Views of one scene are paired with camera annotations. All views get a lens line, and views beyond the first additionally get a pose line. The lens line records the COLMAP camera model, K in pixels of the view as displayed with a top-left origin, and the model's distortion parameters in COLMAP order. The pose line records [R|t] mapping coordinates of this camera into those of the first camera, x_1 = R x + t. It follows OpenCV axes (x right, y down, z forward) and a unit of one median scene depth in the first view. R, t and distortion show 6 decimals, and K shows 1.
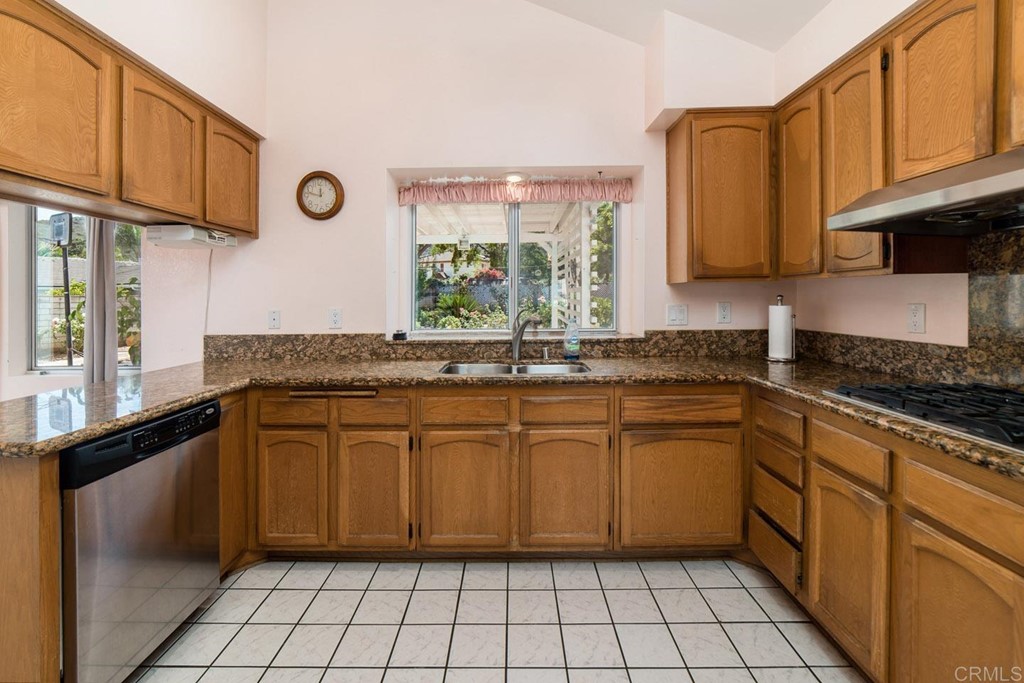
lens RADIAL K [[440.3, 0, 511.6], [0, 440.3, 299.3], [0, 0, 1]] dist [-0.013213, 0.014648]
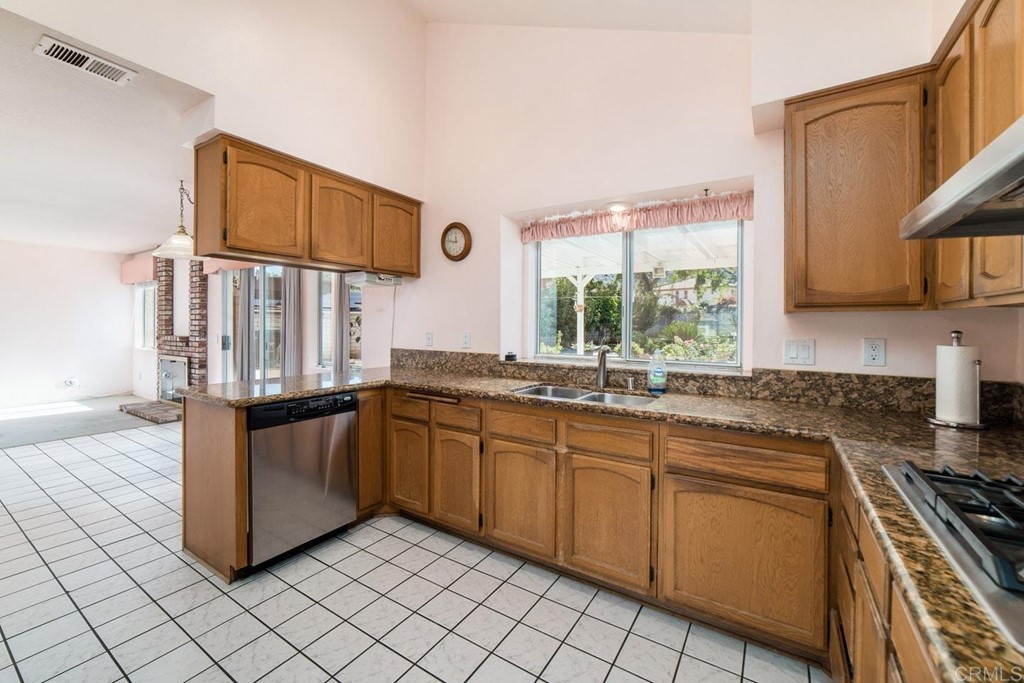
lens RADIAL K [[420.5, 0, 515.0], [0, 420.5, 327.7], [0, 0, 1]] dist [0.000046, 0.000369]
pose [[0.850772, 0.023733, -0.524998, 0.387485], [-0.021493, 0.999715, 0.010363, -0.007356], [0.525095, 0.002467, 0.851040, 0.070693]]
